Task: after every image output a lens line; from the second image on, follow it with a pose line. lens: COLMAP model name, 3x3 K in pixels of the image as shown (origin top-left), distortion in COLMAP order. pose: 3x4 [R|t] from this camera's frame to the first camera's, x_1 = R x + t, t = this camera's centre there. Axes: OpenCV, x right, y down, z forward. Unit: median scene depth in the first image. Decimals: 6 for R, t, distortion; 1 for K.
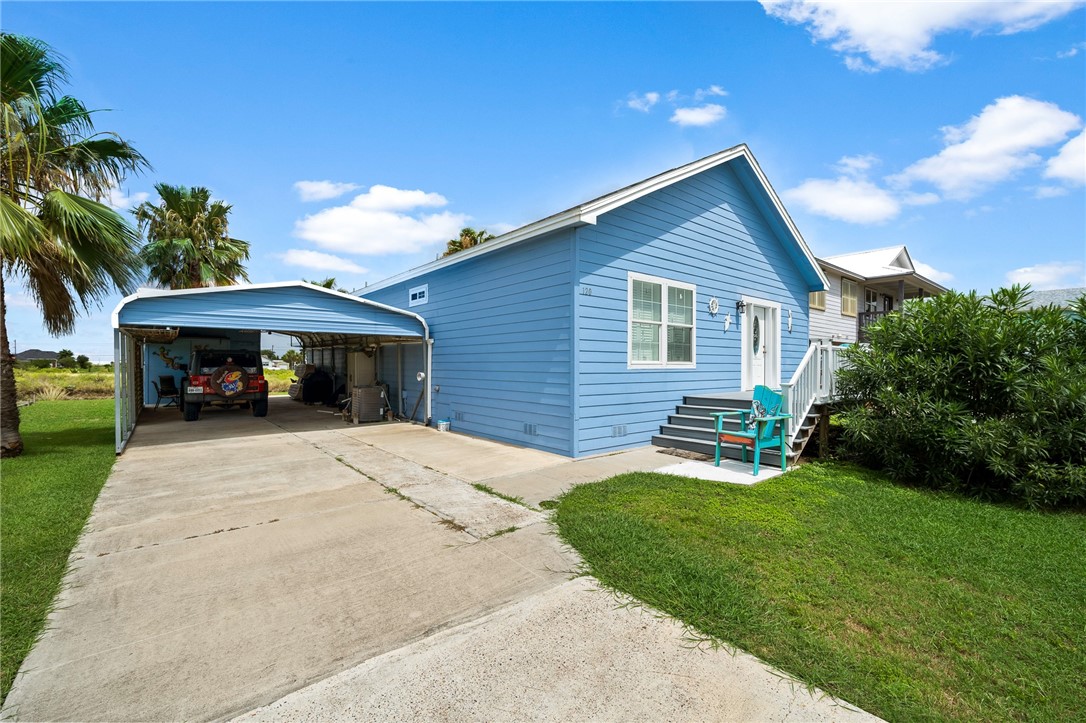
lens RADIAL K [[463.1, 0, 537.2], [0, 463.1, 364.6], [0, 0, 1]] dist [-0.001262, -0.000387]
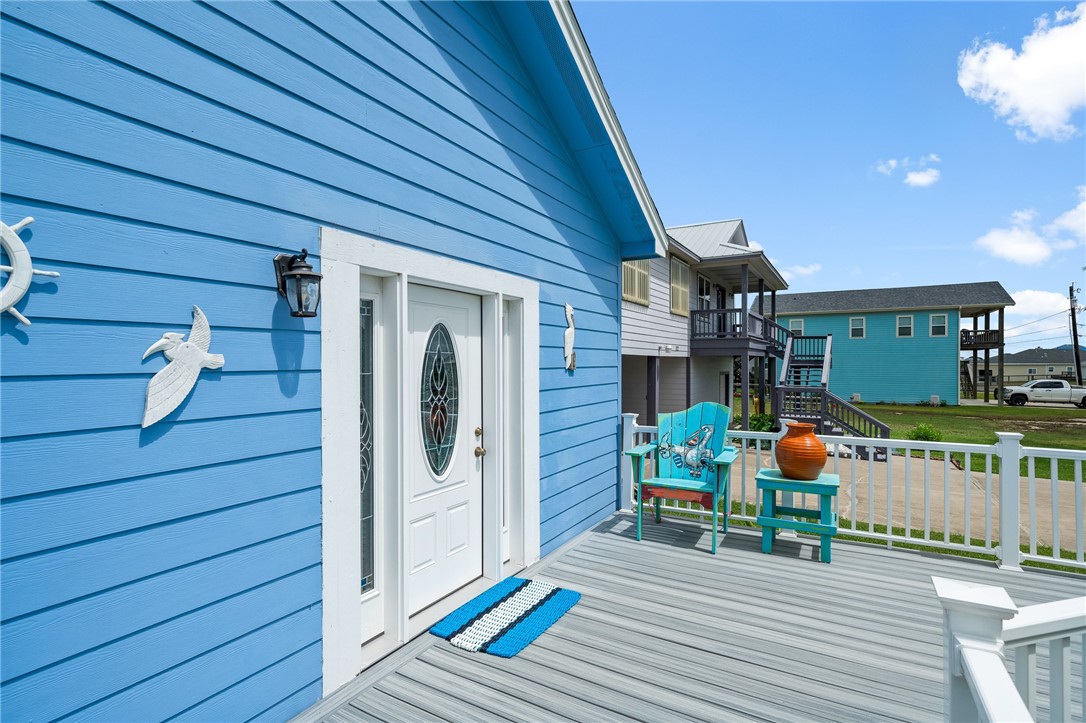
lens RADIAL K [[546.4, 0, 572.8], [0, 546.4, 361.7], [0, 0, 1]] dist [-0.000551, -0.000370]
pose [[0.909833, -0.008669, 0.414884, 0.402255], [0.006830, 0.999959, 0.005918, -0.083254], [-0.414918, -0.002551, 0.909855, 0.668439]]
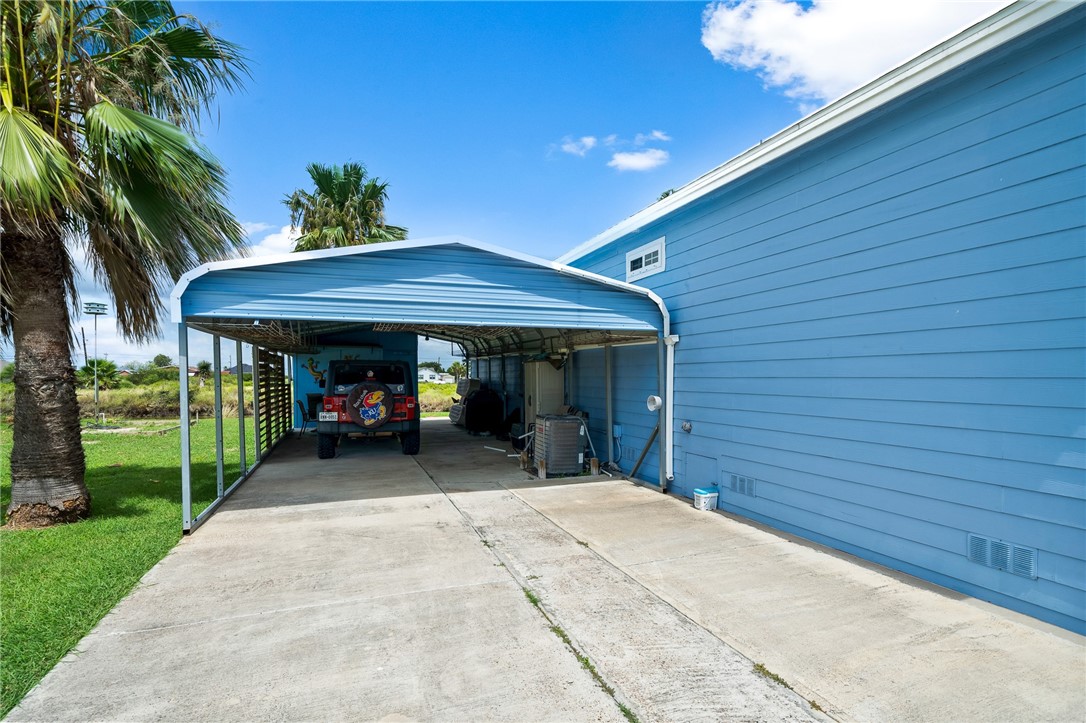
lens RADIAL K [[538.6, 0, 540.2], [0, 538.6, 388.3], [0, 0, 1]] dist [-0.001023, -0.000628]
pose [[0.944317, 0.005208, -0.328996, -0.157770], [0.001526, 0.999795, 0.020208, -0.005109], [0.329034, -0.019585, 0.944115, 0.324234]]
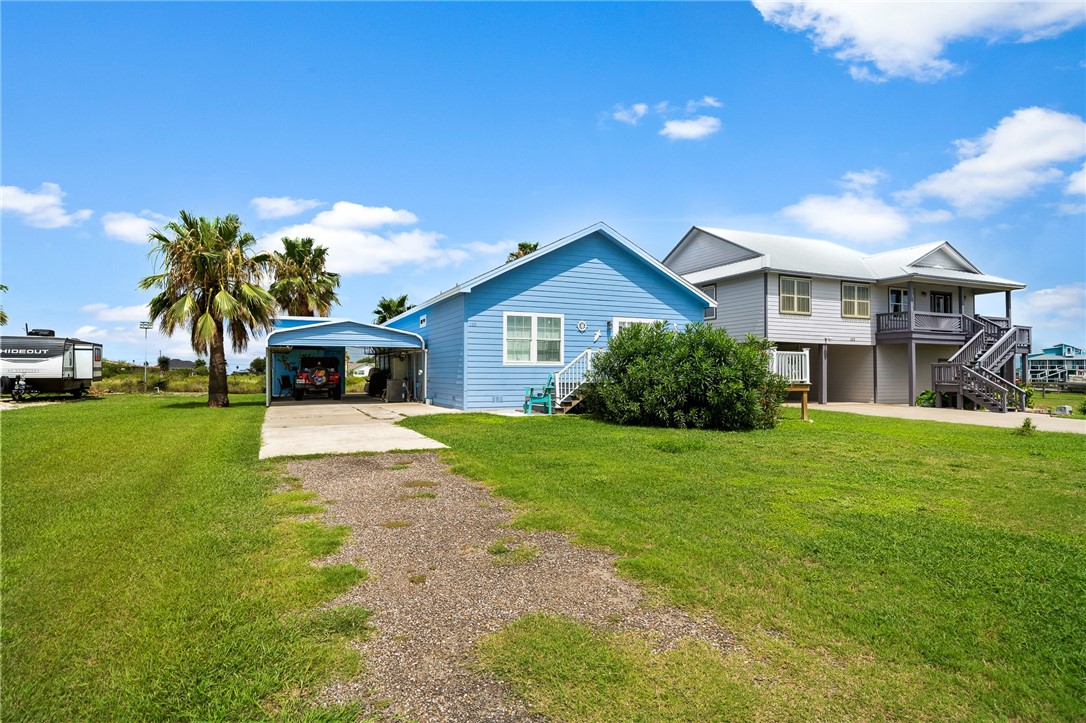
lens RADIAL K [[609.1, 0, 543.0], [0, 609.1, 361.5], [0, 0, 1]] dist [-0.004510, -0.000990]
pose [[0.963288, -0.008028, -0.268348, 0.683559], [0.002272, 0.999761, -0.021753, 0.032625], [0.268459, 0.020345, 0.963076, -0.868945]]
